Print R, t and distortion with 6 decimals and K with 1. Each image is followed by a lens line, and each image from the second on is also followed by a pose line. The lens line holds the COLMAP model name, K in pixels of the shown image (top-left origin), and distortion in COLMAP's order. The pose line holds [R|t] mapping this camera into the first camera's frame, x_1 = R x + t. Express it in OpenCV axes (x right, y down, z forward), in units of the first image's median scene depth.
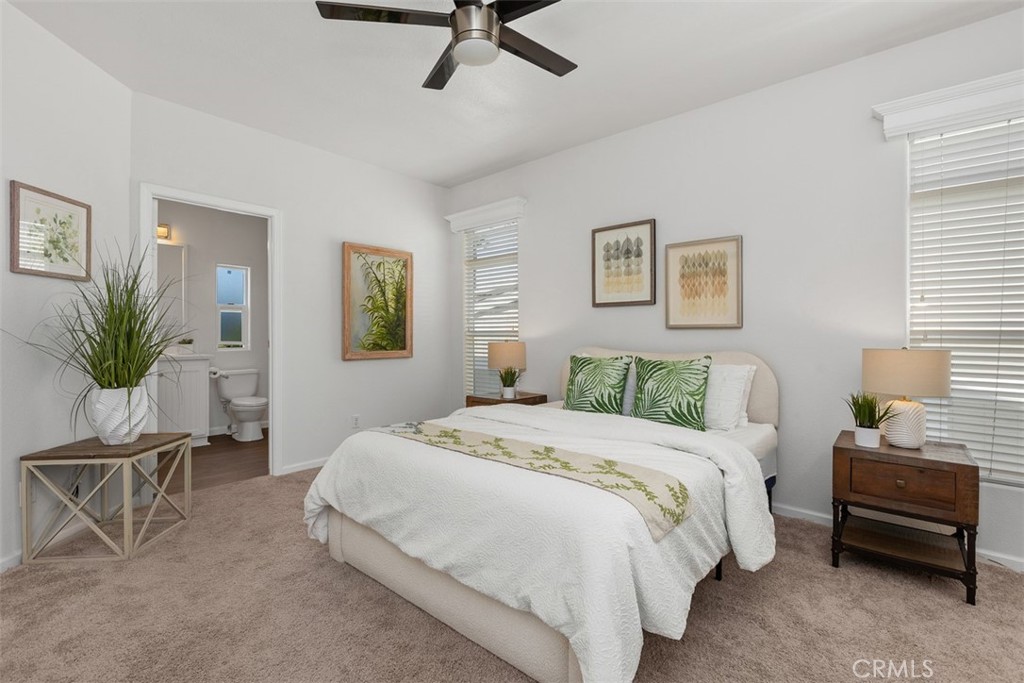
lens RADIAL K [[461.3, 0, 507.0], [0, 461.3, 335.5], [0, 0, 1]] dist [-0.000844, 0.001162]
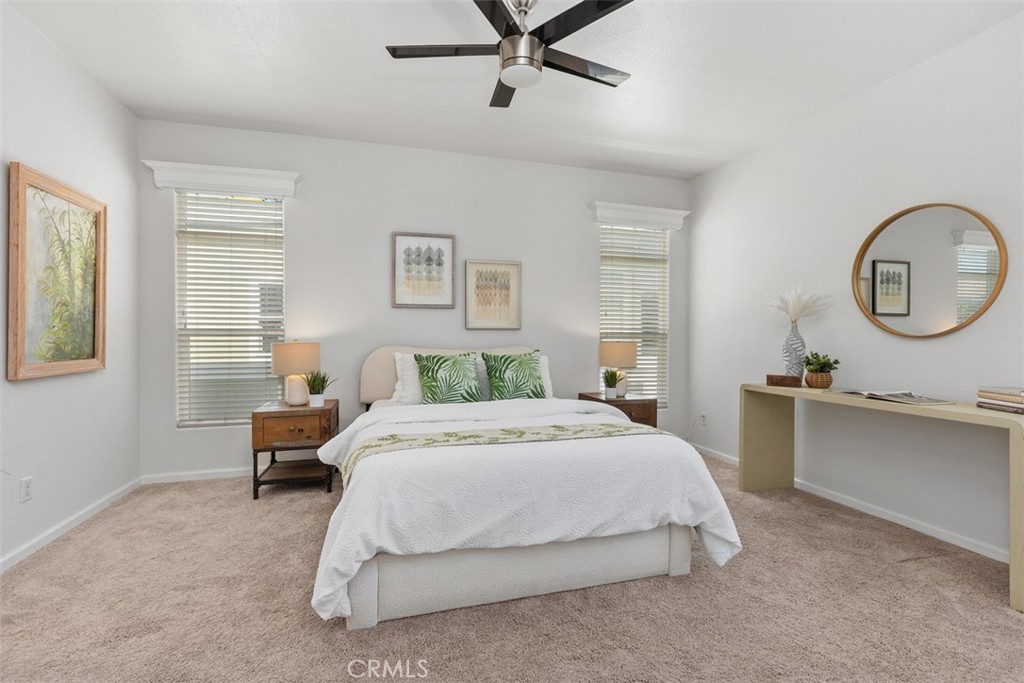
lens RADIAL K [[461.3, 0, 501.0], [0, 461.3, 337.5], [0, 0, 1]] dist [-0.000844, 0.001162]
pose [[0.539966, -0.003903, 0.841678, -0.588442], [0.000171, 0.999990, 0.004528, 0.000893], [-0.841687, -0.002301, 0.539961, 0.262503]]
